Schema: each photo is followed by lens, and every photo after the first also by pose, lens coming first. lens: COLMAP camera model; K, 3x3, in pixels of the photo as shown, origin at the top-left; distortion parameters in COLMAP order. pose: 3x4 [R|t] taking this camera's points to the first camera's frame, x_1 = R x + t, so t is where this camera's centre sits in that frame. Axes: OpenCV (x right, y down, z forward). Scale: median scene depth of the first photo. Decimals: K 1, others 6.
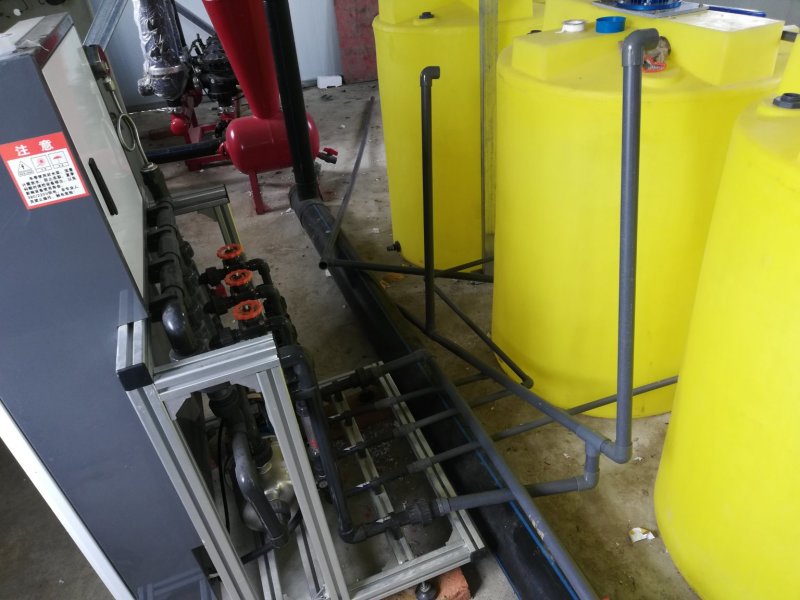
lens RADIAL K [[605.0, 0, 405.8], [0, 605.0, 299.7], [0, 0, 1]] dist [0.072719, -0.109919]
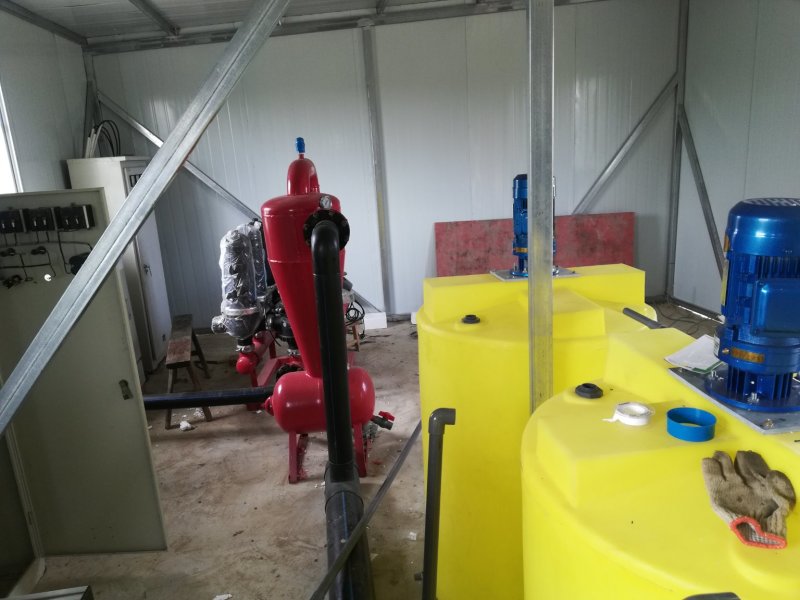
lens RADIAL K [[605.0, 0, 405.8], [0, 605.0, 299.7], [0, 0, 1]] dist [0.072719, -0.109919]
pose [[0.975326, 0.080963, -0.205389, 0.106582], [-0.141503, 0.943359, -0.300086, -0.217513], [0.169460, 0.321744, 0.931538, 0.203778]]
